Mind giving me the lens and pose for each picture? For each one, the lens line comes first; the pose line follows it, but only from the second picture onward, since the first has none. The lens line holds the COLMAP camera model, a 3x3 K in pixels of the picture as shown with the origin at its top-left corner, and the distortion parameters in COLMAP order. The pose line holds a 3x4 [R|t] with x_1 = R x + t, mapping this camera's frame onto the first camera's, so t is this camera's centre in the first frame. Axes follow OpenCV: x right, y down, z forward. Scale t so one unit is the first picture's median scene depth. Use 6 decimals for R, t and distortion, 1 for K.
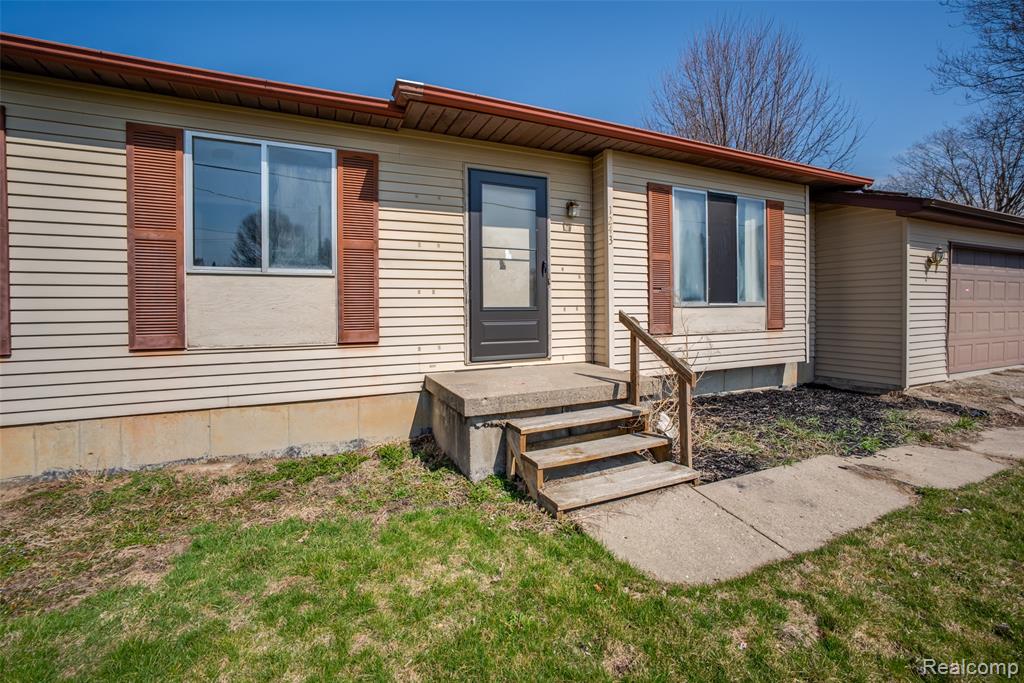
lens RADIAL K [[476.5, 0, 485.3], [0, 476.5, 301.5], [0, 0, 1]] dist [-0.011773, 0.000556]
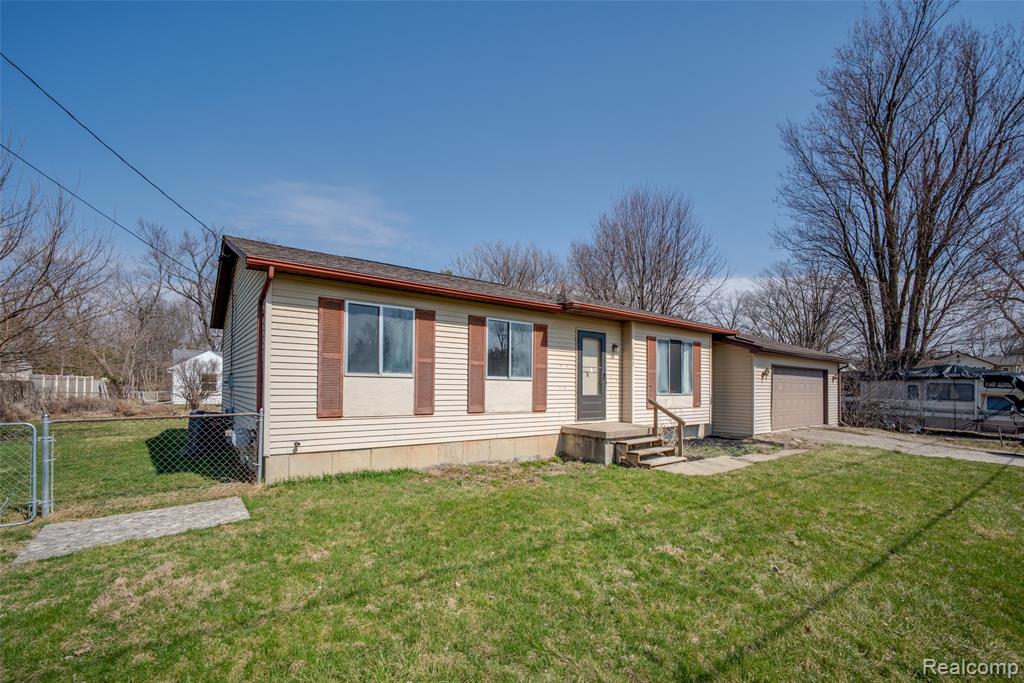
lens RADIAL K [[452.9, 0, 513.5], [0, 452.9, 360.4], [0, 0, 1]] dist [-0.001434, 0.000098]
pose [[0.972963, 0.032890, 0.228609, -0.759188], [-0.023356, 0.998746, -0.044284, -0.044307], [-0.229779, 0.037747, 0.972511, -0.891137]]
